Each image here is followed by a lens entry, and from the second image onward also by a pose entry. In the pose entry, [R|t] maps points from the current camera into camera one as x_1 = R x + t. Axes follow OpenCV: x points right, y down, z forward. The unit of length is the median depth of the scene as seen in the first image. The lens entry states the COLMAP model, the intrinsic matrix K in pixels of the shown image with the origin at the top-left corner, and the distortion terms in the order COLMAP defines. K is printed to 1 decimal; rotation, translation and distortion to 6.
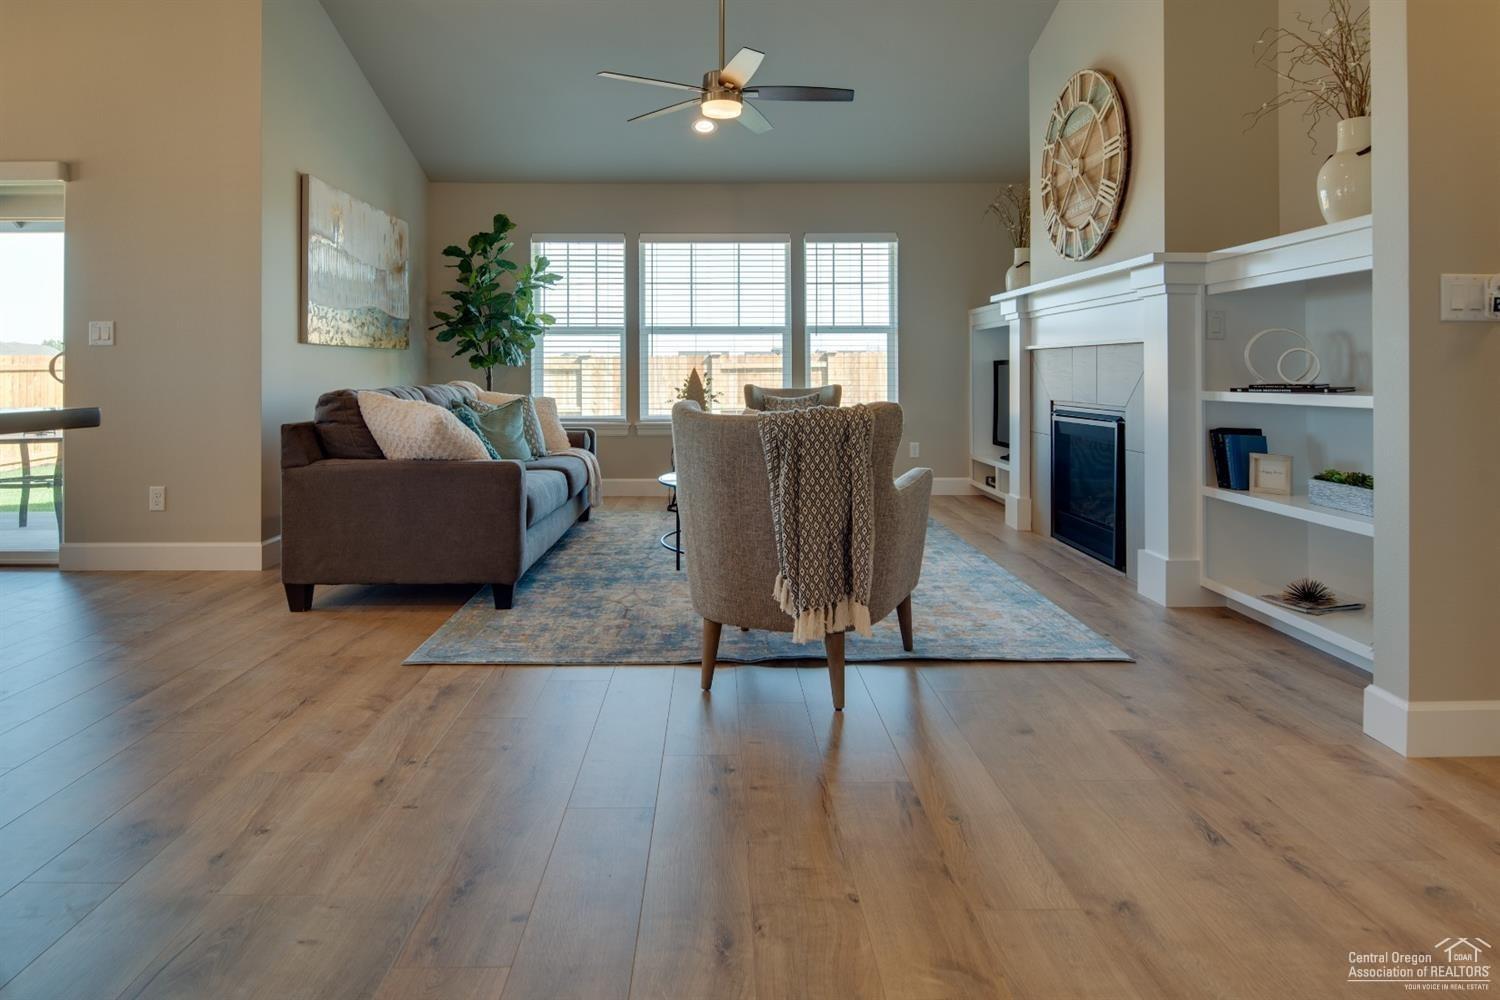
lens RADIAL K [[849.1, 0, 720.5], [0, 849.1, 366.0], [0, 0, 1]] dist [-0.000657, -0.000579]
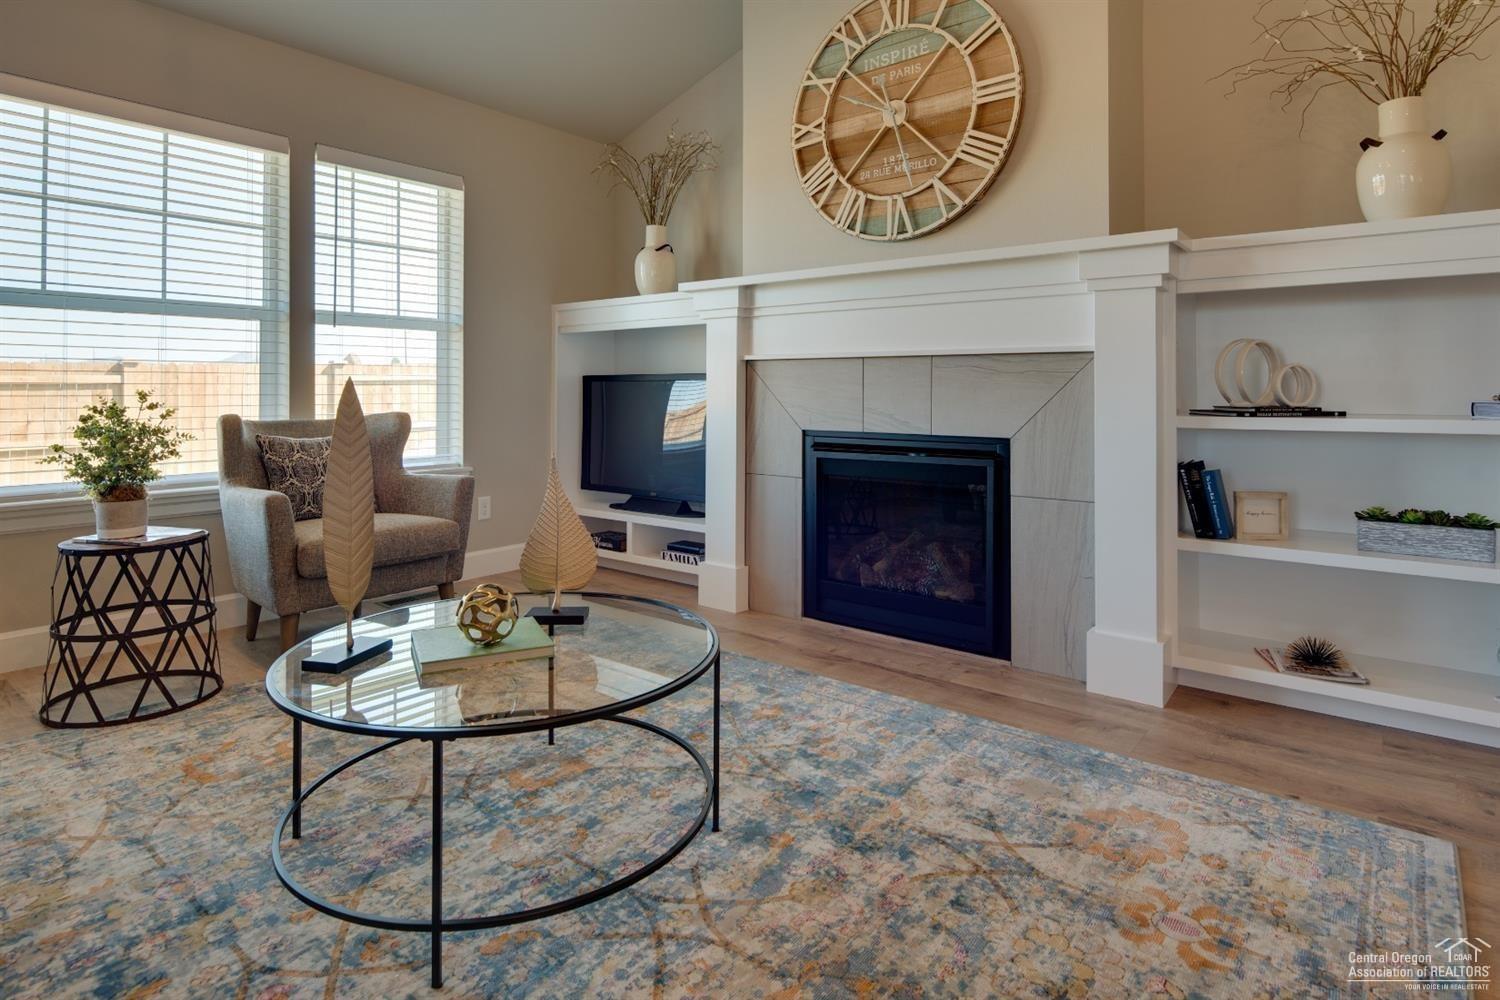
lens RADIAL K [[818.6, 0, 744.8], [0, 818.6, 375.8], [0, 0, 1]] dist [-0.002548, -0.001797]
pose [[0.631510, 0.016419, 0.775194, -0.177861], [-0.007291, 0.999857, -0.015238, 0.004671], [-0.775333, 0.003971, 0.631540, 0.558167]]
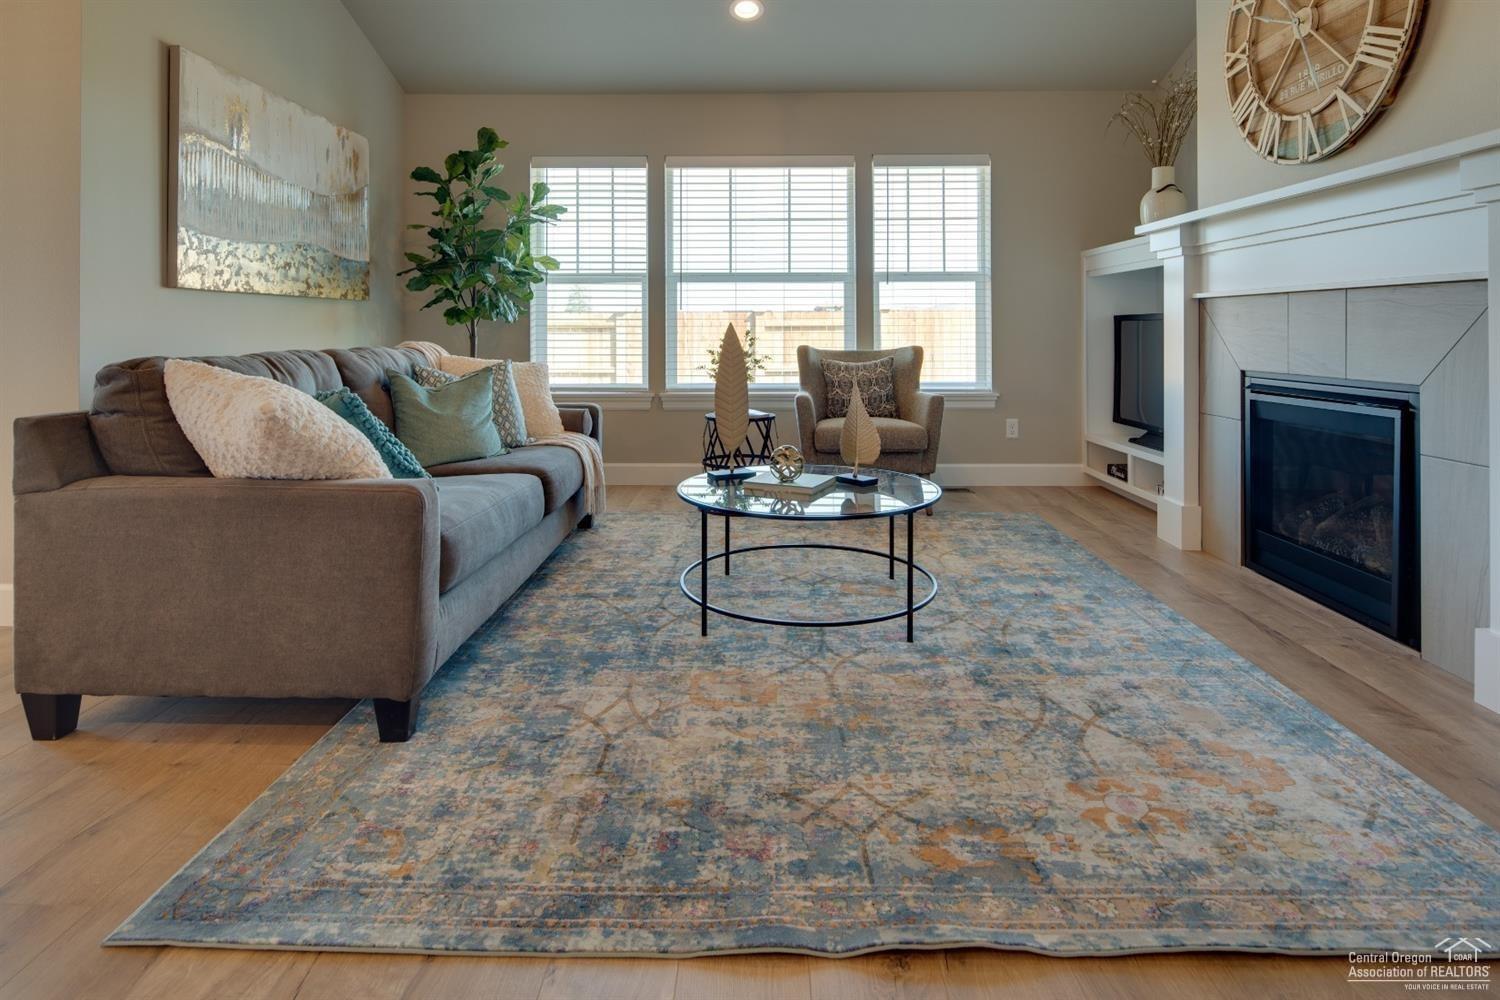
lens RADIAL K [[812.4, 0, 744.3], [0, 812.4, 321.4], [0, 0, 1]] dist [-0.004442, -0.001322]
pose [[0.999725, 0.000537, -0.023458, -0.003988], [-0.000625, 0.999993, -0.003739, 0.002845], [0.023456, 0.003752, 0.999718, 0.303520]]
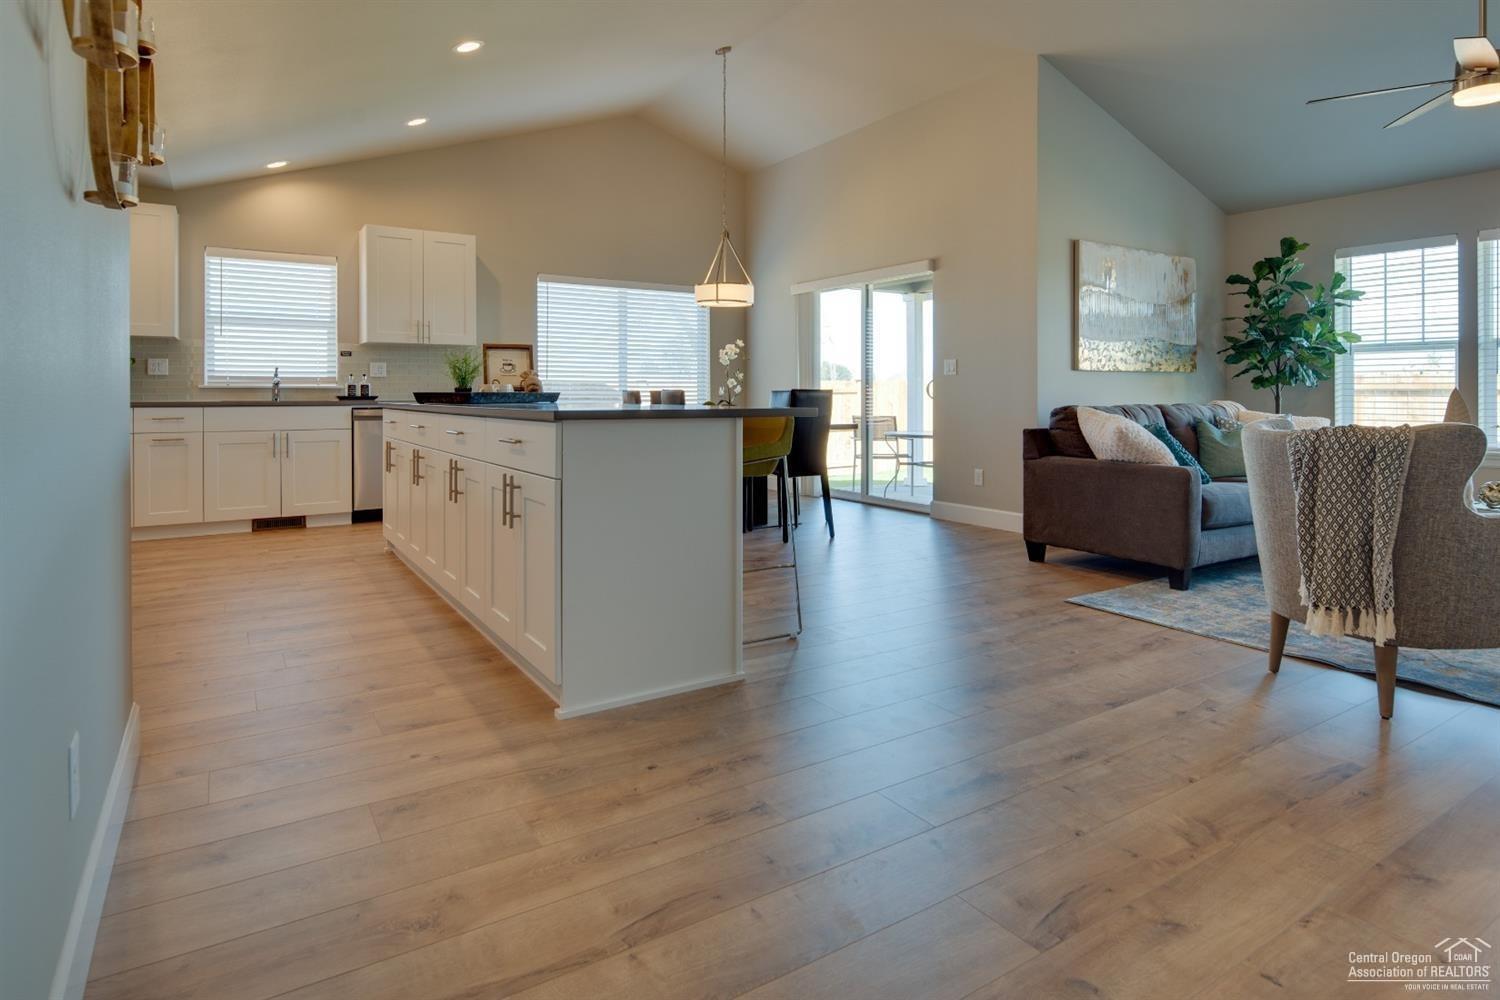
lens RADIAL K [[821.6, 0, 748.6], [0, 821.6, 400.6], [0, 0, 1]] dist [-0.000434, -0.001071]
pose [[0.538540, 0.008922, -0.842553, 0.264003], [0.005638, 0.999883, 0.014192, -0.000896], [0.842581, -0.012394, 0.538427, -0.089506]]
